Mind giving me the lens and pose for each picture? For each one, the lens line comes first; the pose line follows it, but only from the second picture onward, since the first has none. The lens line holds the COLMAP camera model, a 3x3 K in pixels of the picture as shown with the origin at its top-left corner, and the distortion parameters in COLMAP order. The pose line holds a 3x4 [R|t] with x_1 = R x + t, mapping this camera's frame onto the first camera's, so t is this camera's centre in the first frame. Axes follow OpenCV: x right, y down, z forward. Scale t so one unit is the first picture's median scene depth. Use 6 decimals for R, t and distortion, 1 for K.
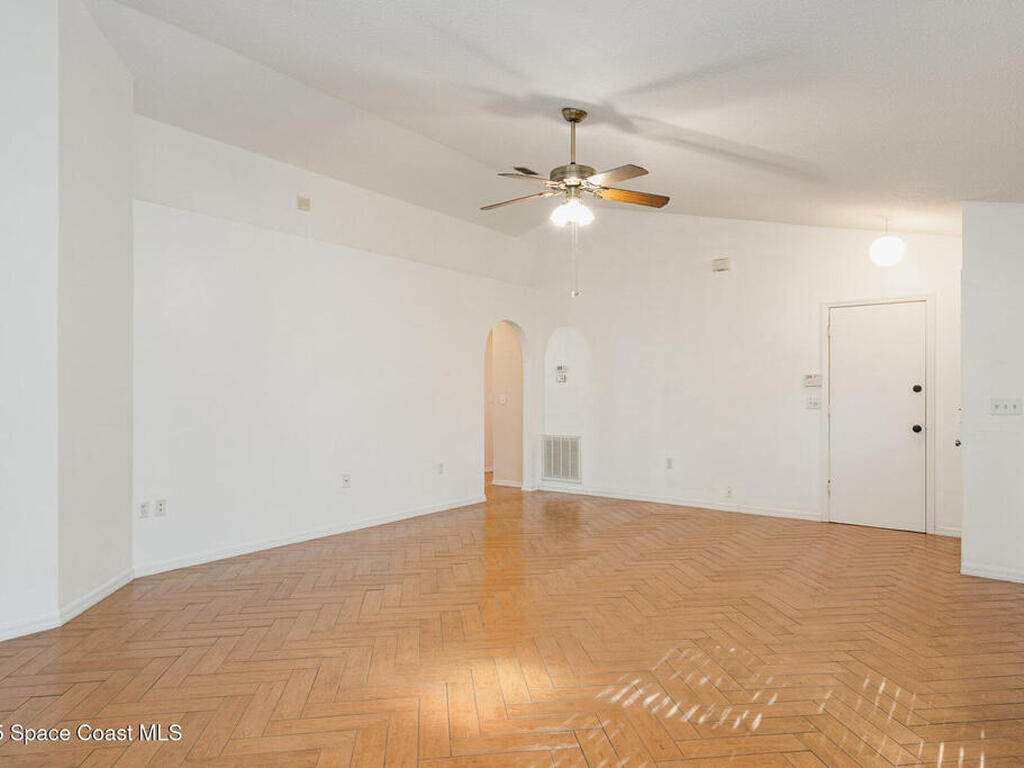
lens RADIAL K [[625.6, 0, 512.2], [0, 625.6, 386.4], [0, 0, 1]] dist [-0.005322, -0.000063]
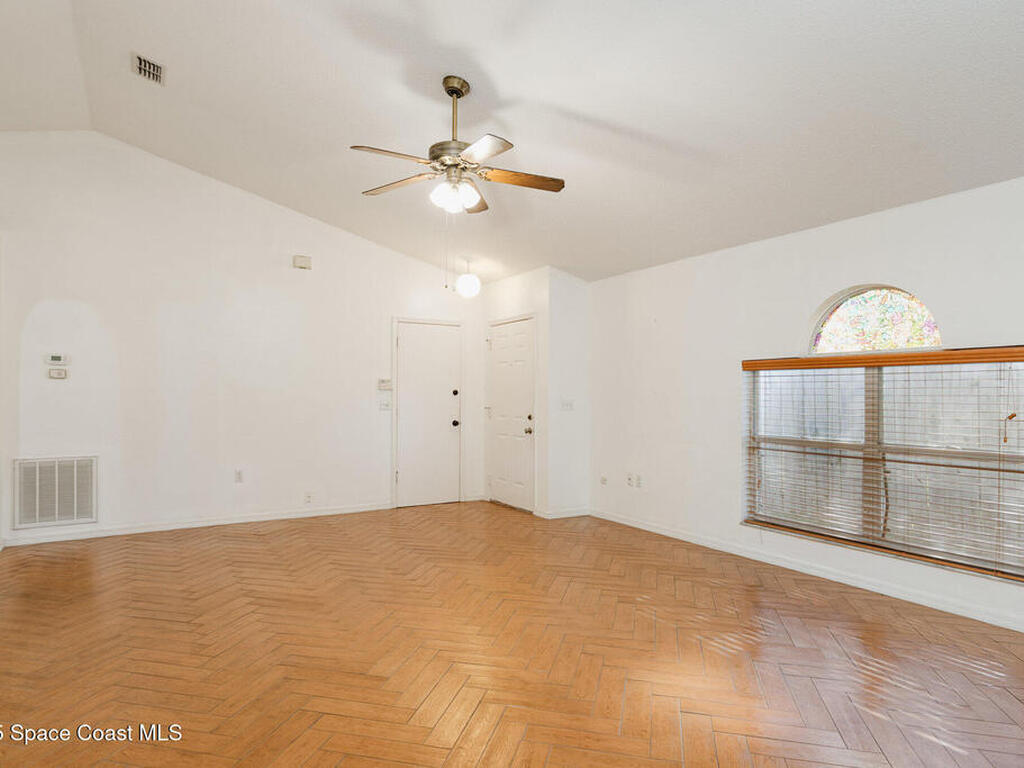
lens RADIAL K [[601.0, 0, 511.0], [0, 601.0, 390.4], [0, 0, 1]] dist [0.006655, 0.000366]
pose [[0.381852, 0.007284, 0.924195, -0.433372], [-0.013545, 0.999906, -0.002284, 0.000555], [-0.924124, -0.011646, 0.381914, 0.377503]]
